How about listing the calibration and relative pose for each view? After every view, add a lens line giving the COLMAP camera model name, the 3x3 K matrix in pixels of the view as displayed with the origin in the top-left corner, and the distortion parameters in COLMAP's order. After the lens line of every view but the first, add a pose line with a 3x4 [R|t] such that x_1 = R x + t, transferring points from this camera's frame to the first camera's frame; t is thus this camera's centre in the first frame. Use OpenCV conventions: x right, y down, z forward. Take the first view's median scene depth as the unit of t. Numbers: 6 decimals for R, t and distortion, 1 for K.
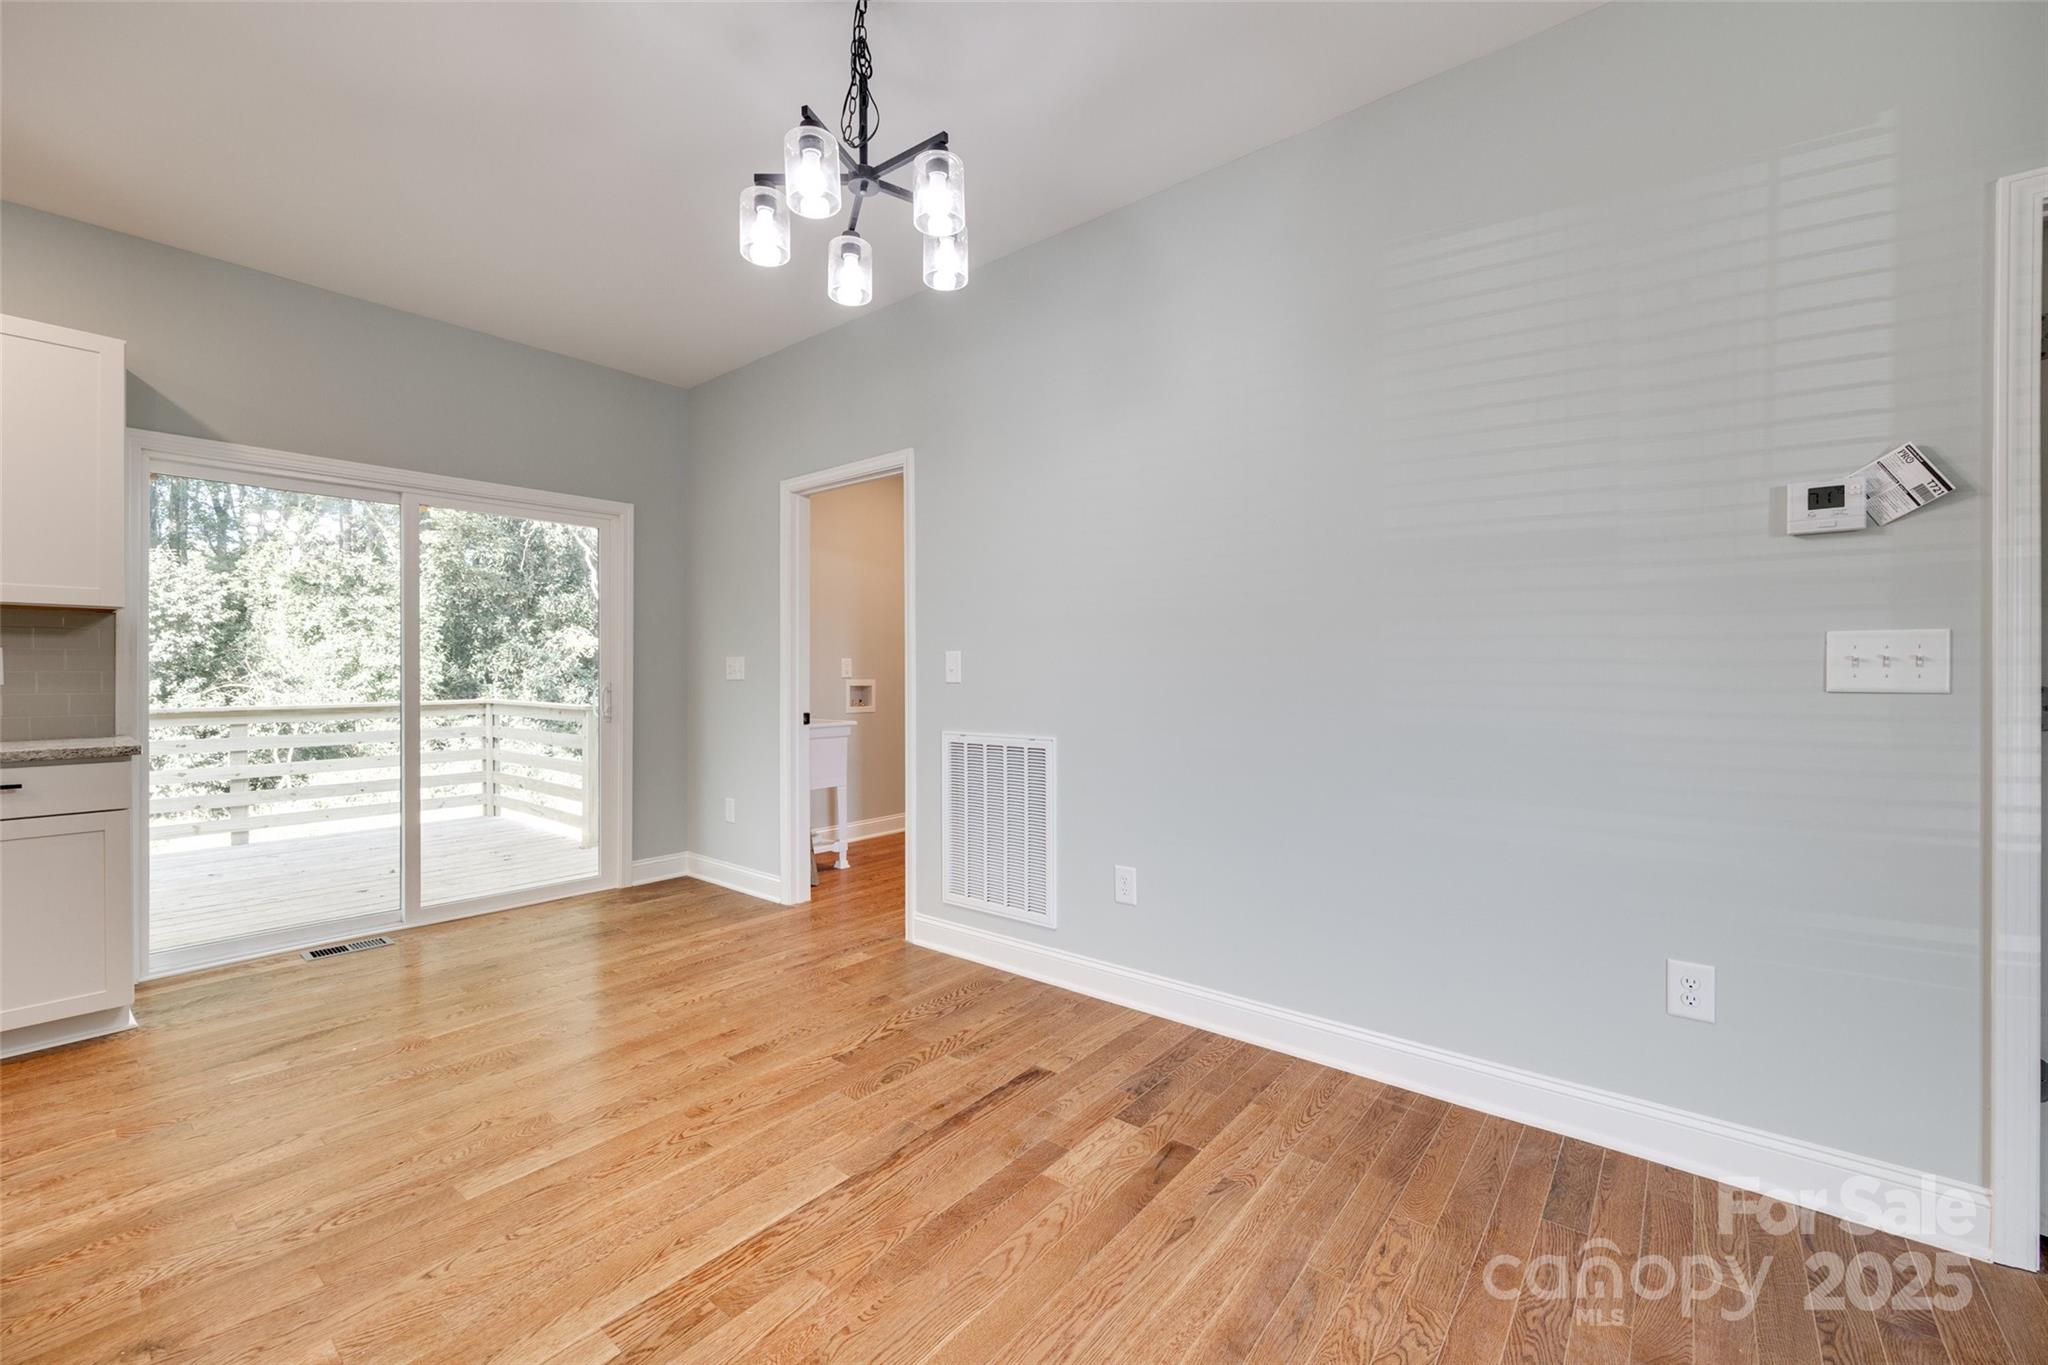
lens RADIAL K [[829.8, 0, 1004.4], [0, 829.8, 673.0], [0, 0, 1]] dist [-0.003893, 0.000965]
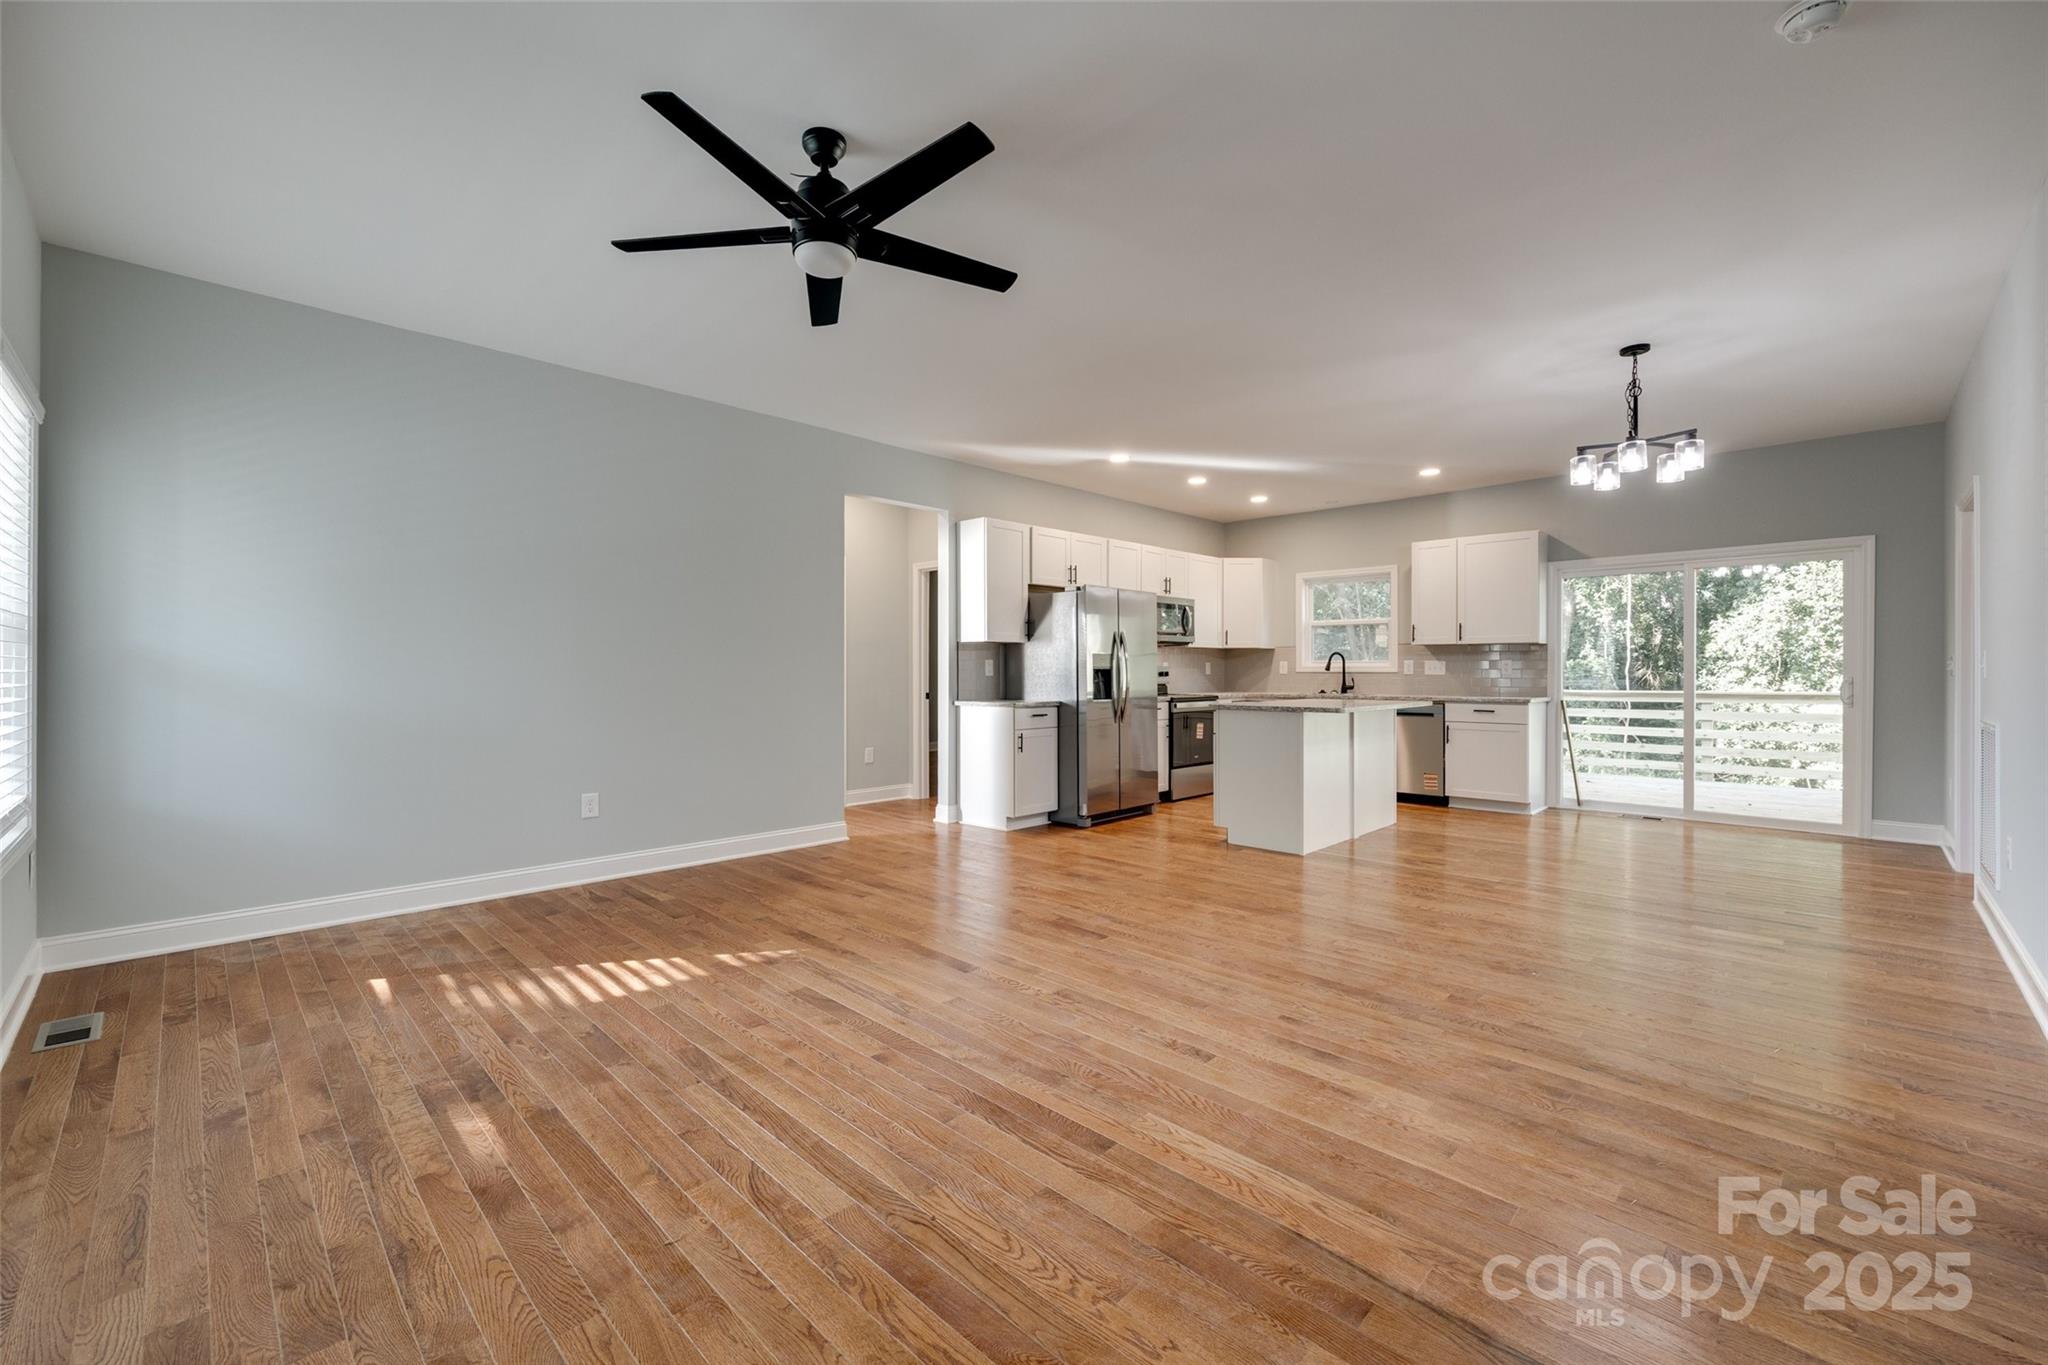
lens RADIAL K [[829.8, 0, 1017.3], [0, 829.8, 671.5], [0, 0, 1]] dist [-0.003893, 0.000965]
pose [[-0.084251, 0.003443, -0.996439, 1.205863], [0.000993, 0.999994, 0.003371, -0.003938], [0.996444, -0.000706, -0.084254, -0.243753]]
